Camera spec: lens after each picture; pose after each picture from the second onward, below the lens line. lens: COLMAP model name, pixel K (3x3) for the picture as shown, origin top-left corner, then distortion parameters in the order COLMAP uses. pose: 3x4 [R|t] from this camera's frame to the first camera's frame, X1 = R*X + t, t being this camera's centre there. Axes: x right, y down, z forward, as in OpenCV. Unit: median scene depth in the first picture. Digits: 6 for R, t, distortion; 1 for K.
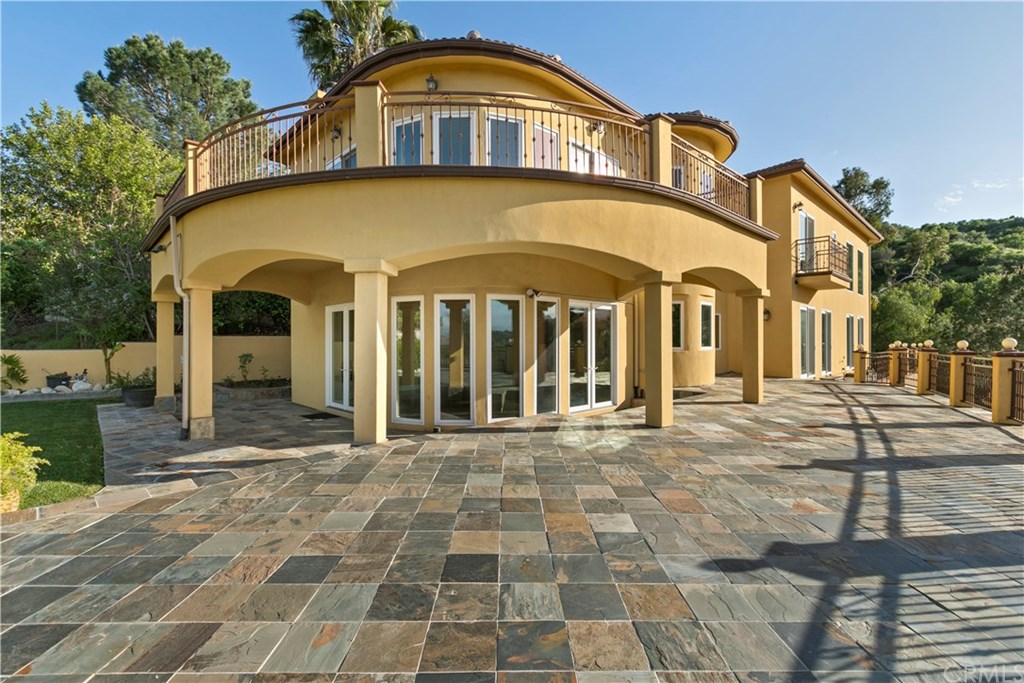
lens RADIAL K [[465.6, 0, 509.2], [0, 465.6, 338.2], [0, 0, 1]] dist [0.000846, -0.000994]
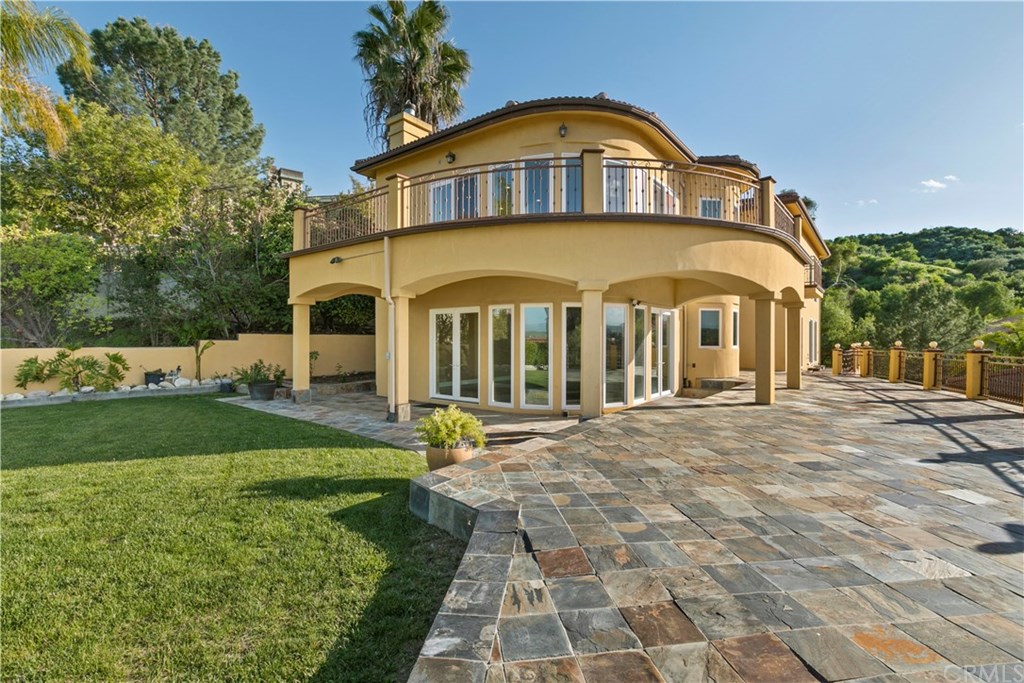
lens RADIAL K [[465.6, 0, 512.9], [0, 465.6, 339.9], [0, 0, 1]] dist [0.000846, -0.000994]
pose [[0.990639, 0.003378, 0.136469, -0.329675], [-0.004434, 0.999963, 0.007436, -0.003398], [-0.136439, -0.007971, 0.990616, -0.141675]]
